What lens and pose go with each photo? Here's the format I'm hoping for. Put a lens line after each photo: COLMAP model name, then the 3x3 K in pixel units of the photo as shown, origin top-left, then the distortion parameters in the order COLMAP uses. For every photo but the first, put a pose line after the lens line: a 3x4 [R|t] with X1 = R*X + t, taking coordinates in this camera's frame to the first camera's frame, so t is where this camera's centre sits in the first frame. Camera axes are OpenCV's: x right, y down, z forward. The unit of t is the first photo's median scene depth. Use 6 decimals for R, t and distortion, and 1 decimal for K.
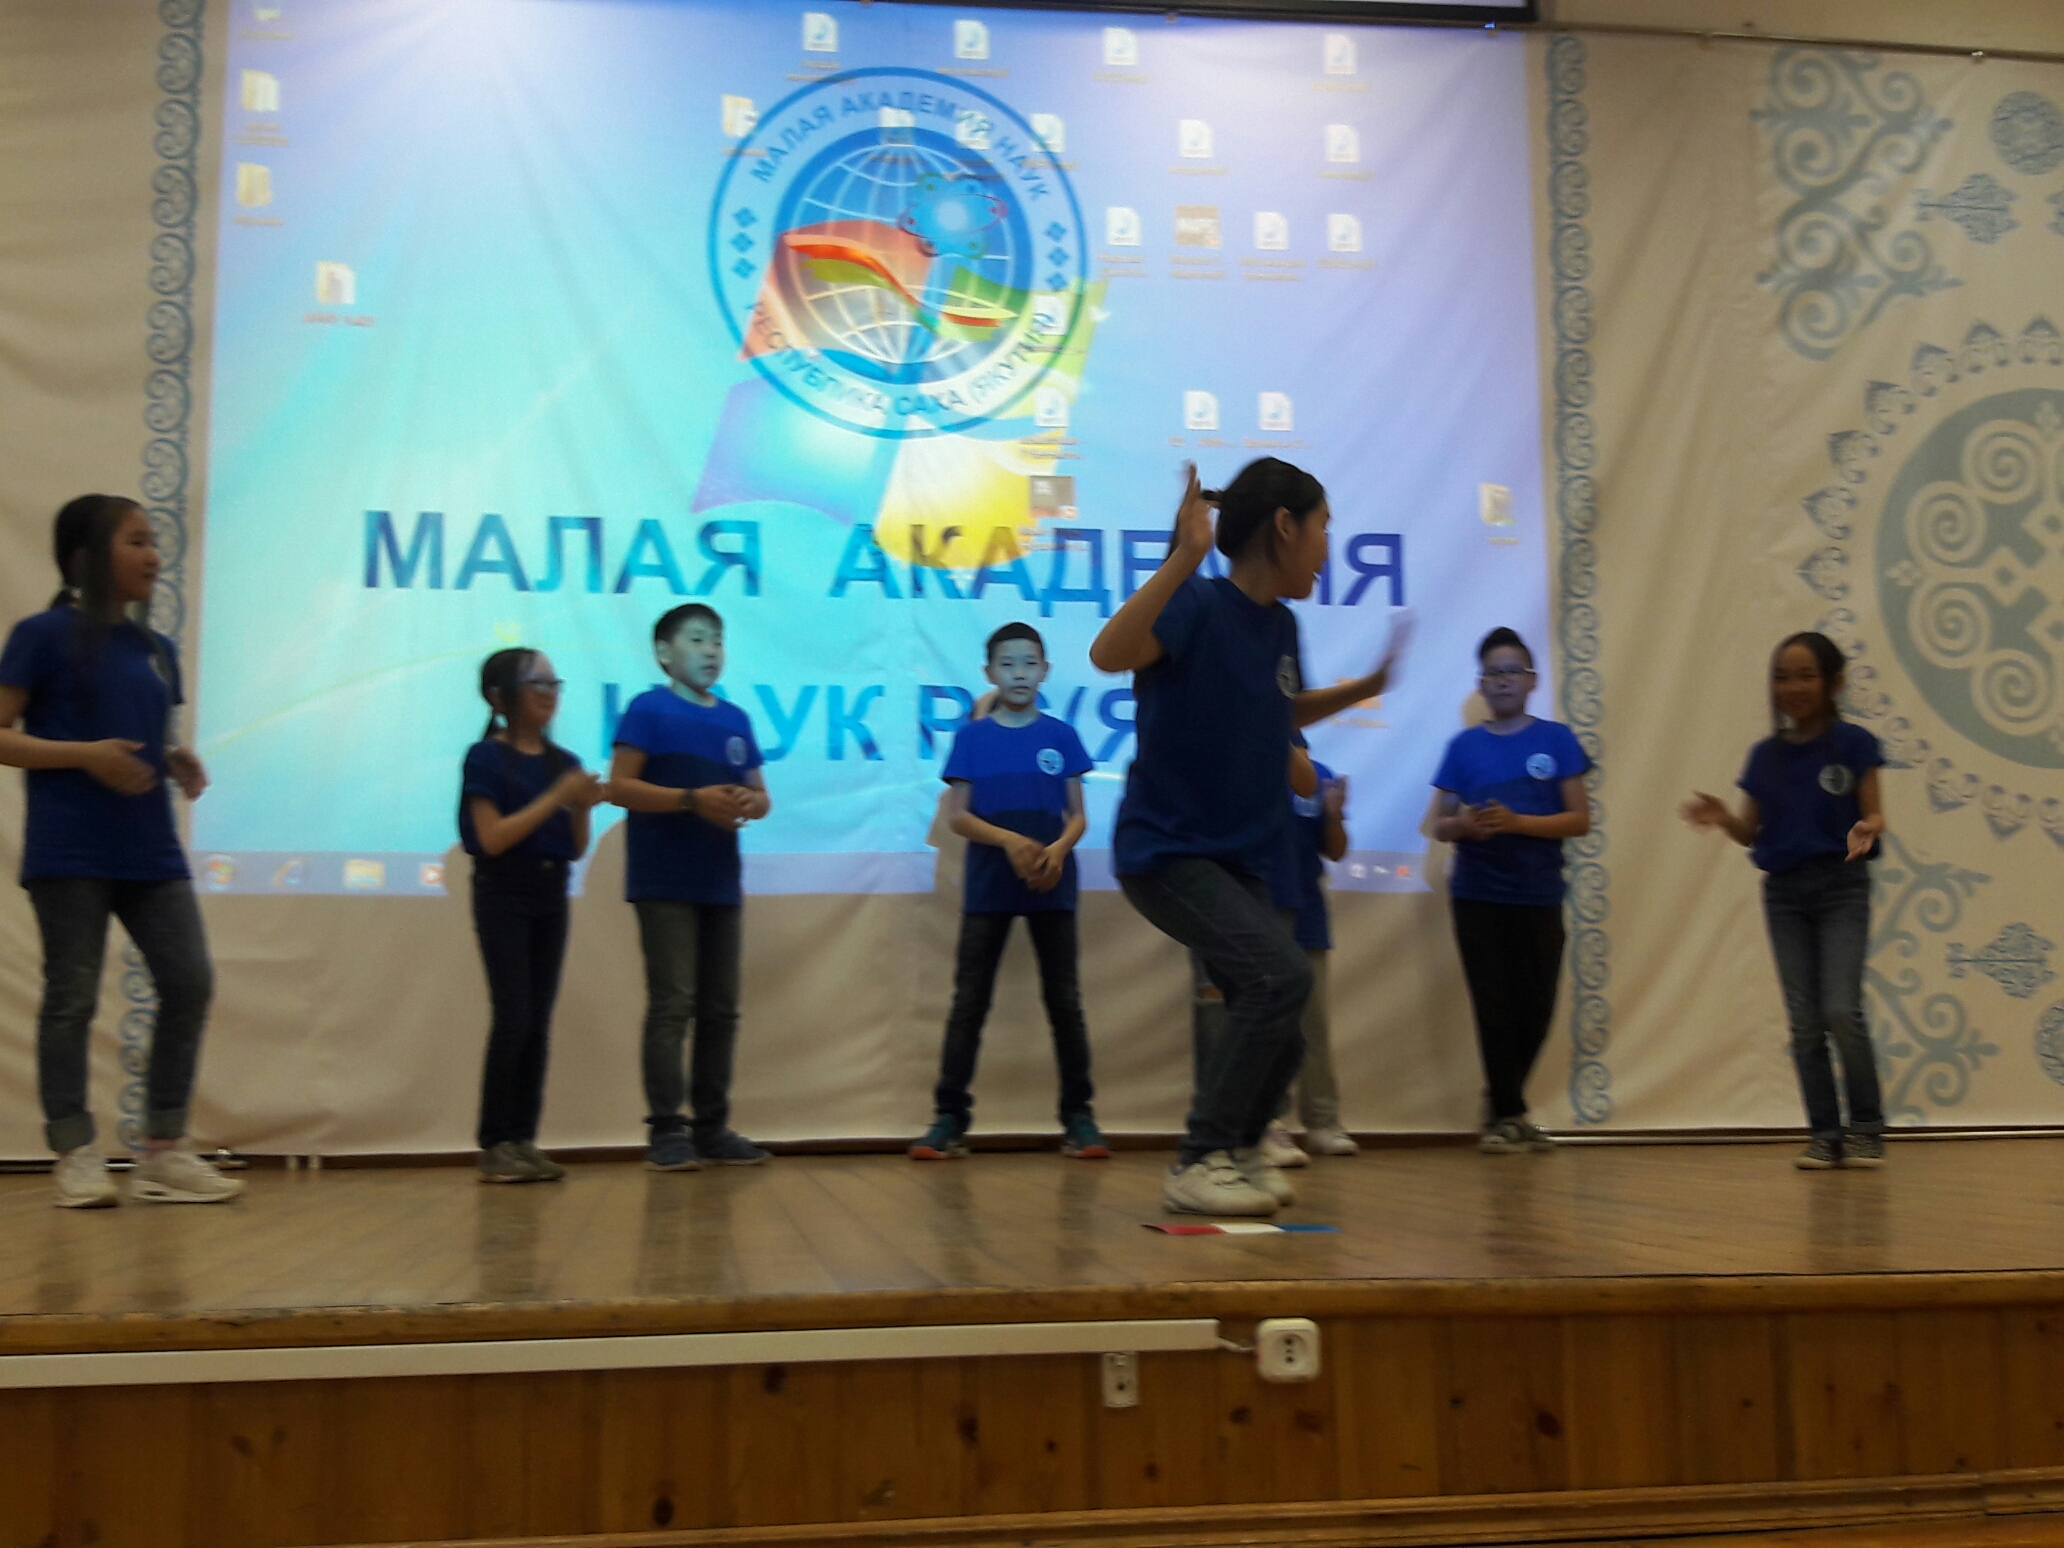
lens RADIAL K [[2343.3, 0, 1124.8], [0, 2343.3, 830.1], [0, 0, 1]] dist [0.069652, 0.000000]
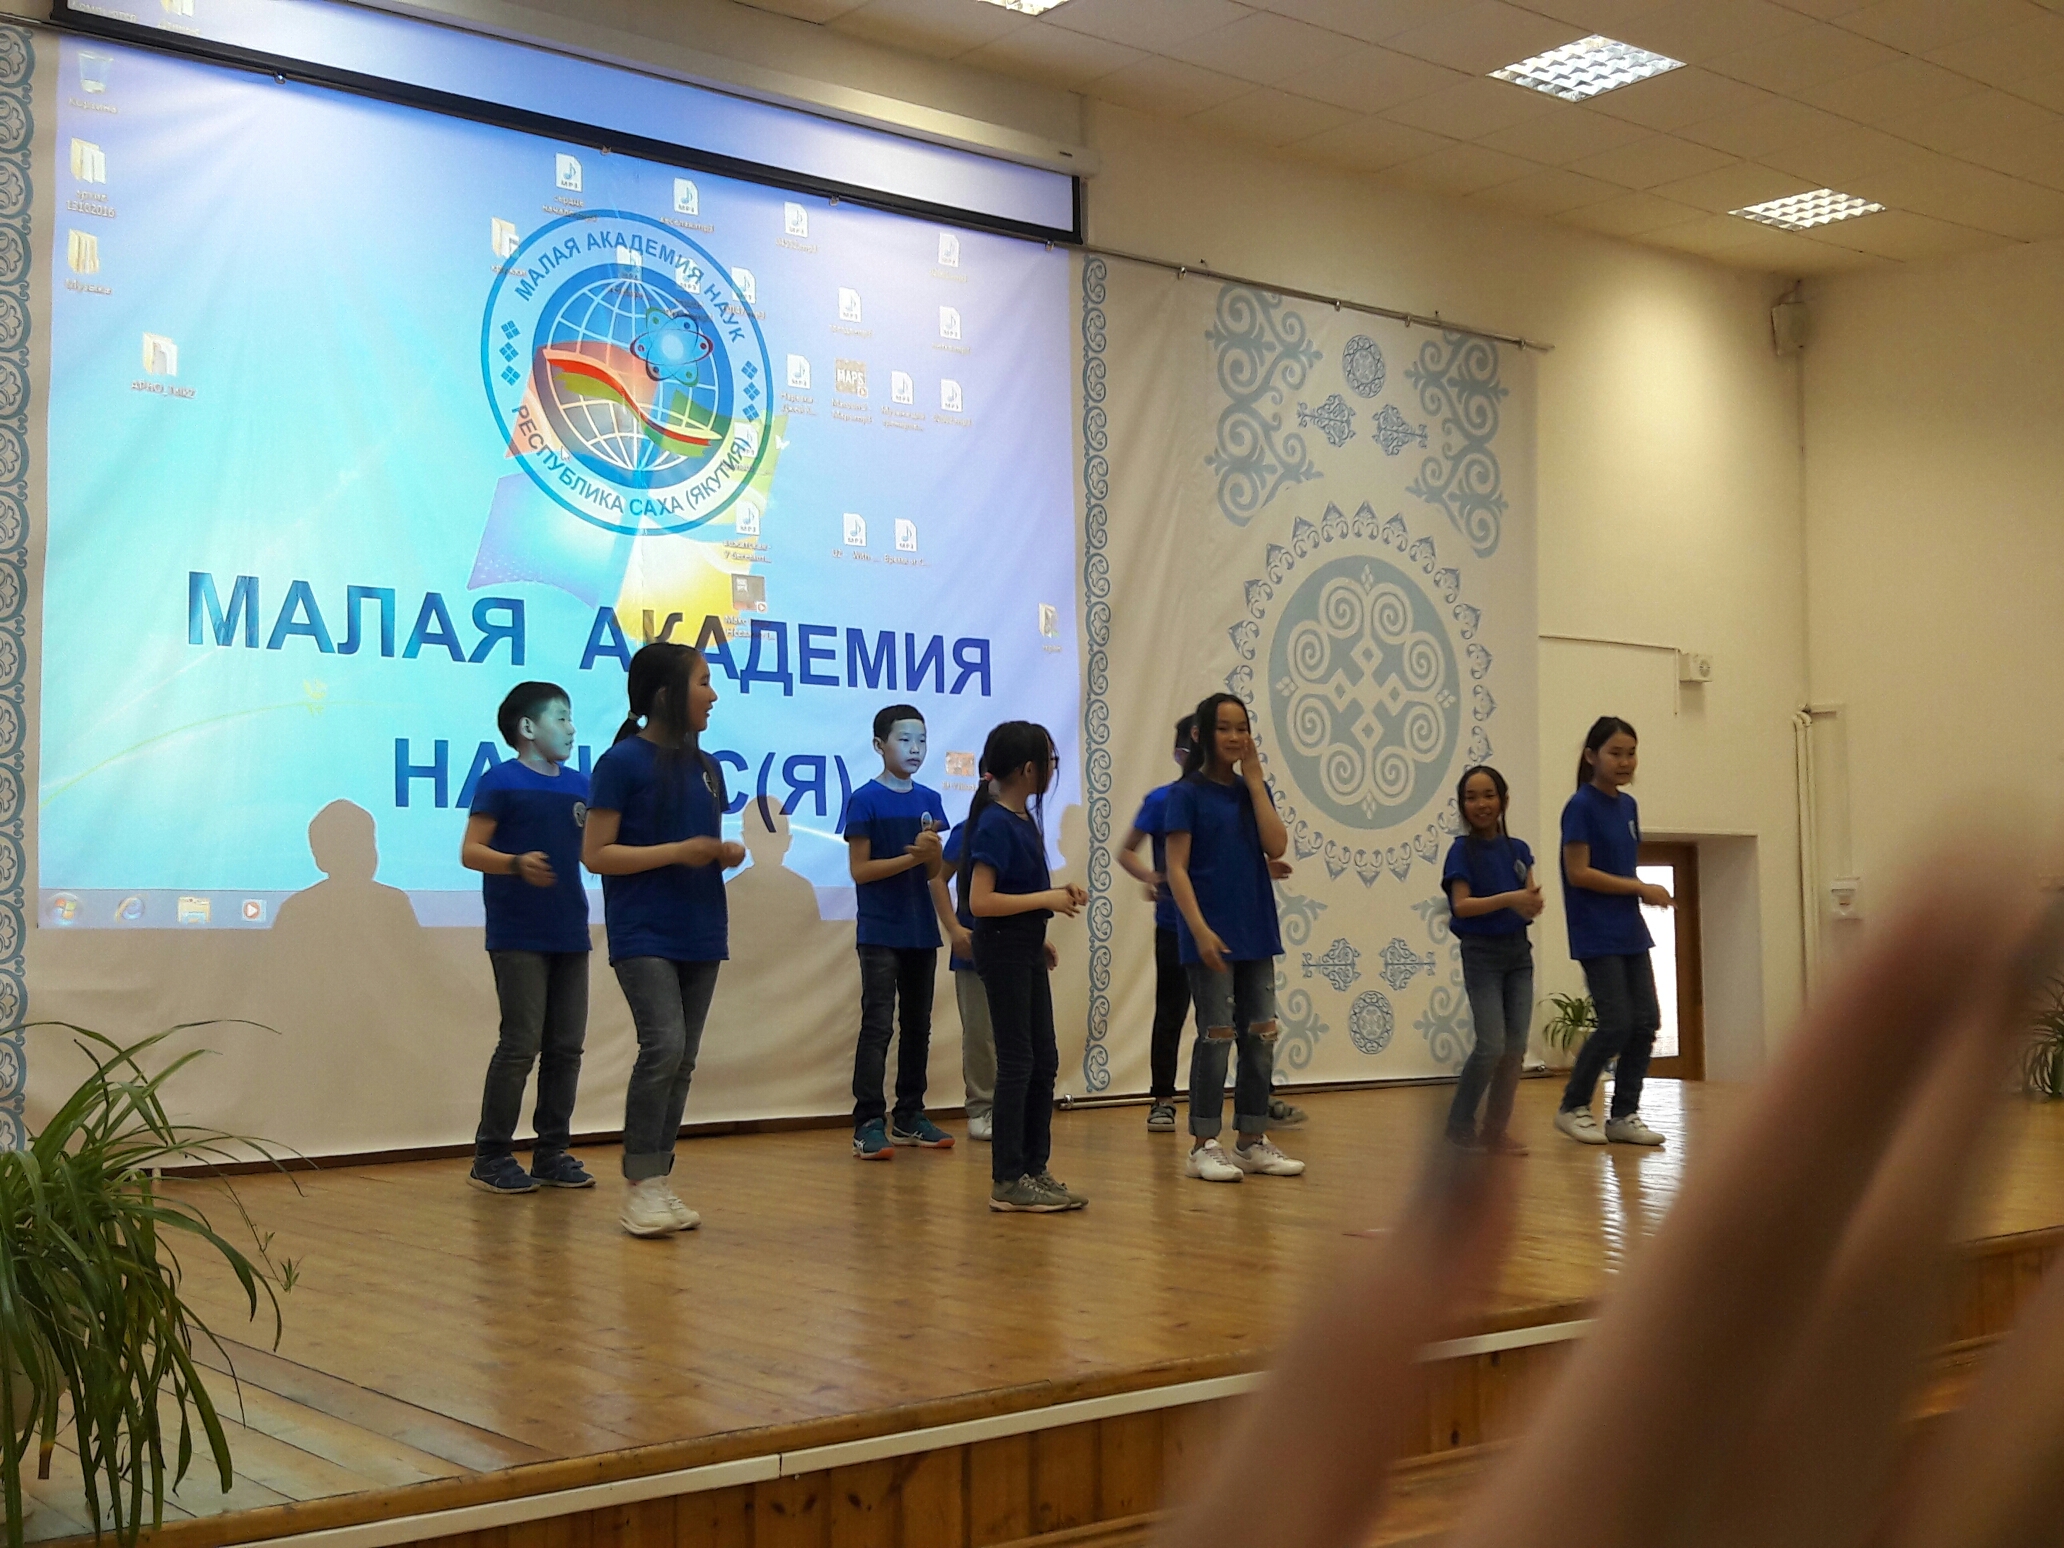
lens RADIAL K [[2343.3, 0, 1022.0], [0, 2343.3, 812.2], [0, 0, 1]] dist [0.069652, 0.000000]
pose [[0.870082, 0.026754, 0.492181, -0.496380], [-0.054009, 0.997688, 0.041246, -0.086034], [-0.489939, -0.062469, 0.869515, -0.128986]]
